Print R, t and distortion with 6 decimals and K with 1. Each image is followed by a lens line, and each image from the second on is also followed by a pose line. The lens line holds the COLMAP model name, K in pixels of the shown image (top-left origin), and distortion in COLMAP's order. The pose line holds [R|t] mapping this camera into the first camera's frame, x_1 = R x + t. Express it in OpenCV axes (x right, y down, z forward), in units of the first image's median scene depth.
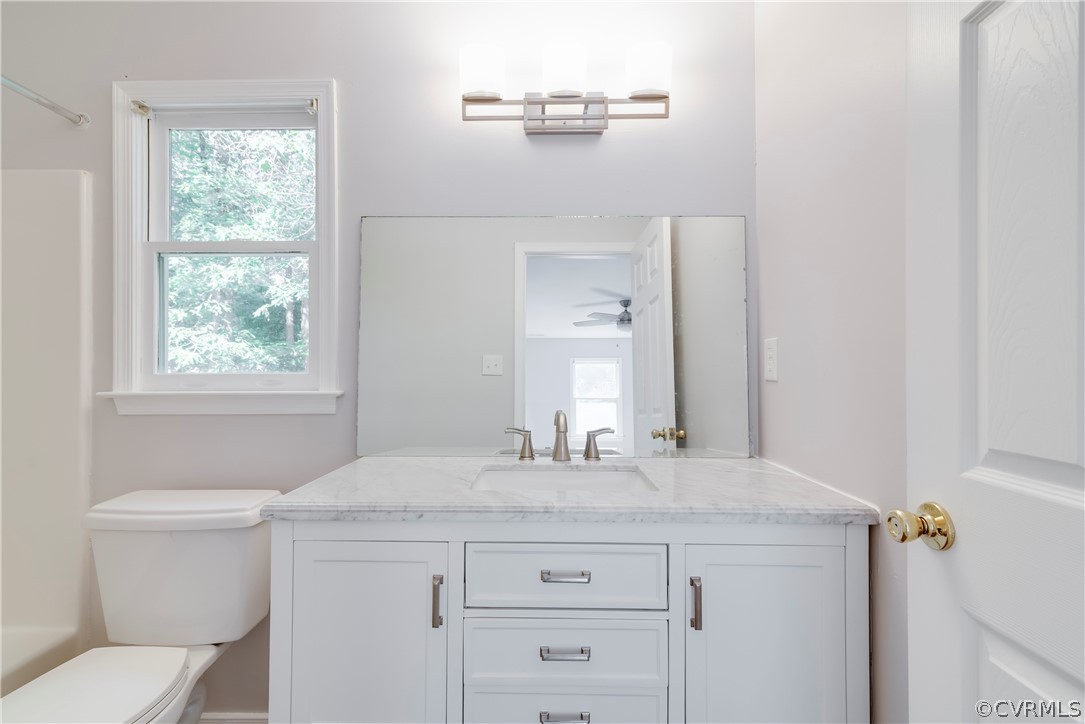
lens RADIAL K [[485.8, 0, 540.9], [0, 485.8, 364.9], [0, 0, 1]] dist [0.013154, -0.000146]
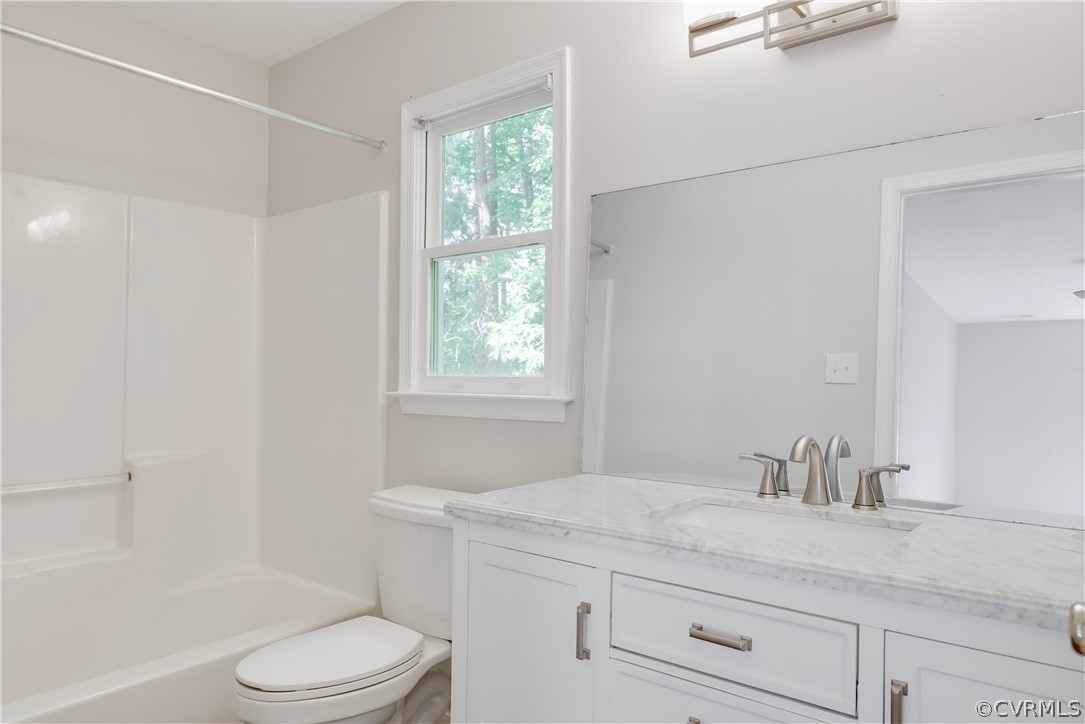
lens RADIAL K [[714.3, 0, 542.5], [0, 714.3, 362.0], [0, 0, 1]] dist [0.003656, 0.000067]
pose [[0.796707, -0.001959, -0.604362, 0.518268], [-0.003062, 0.999969, -0.007277, 0.000118], [0.604358, 0.007648, 0.796676, -0.093481]]
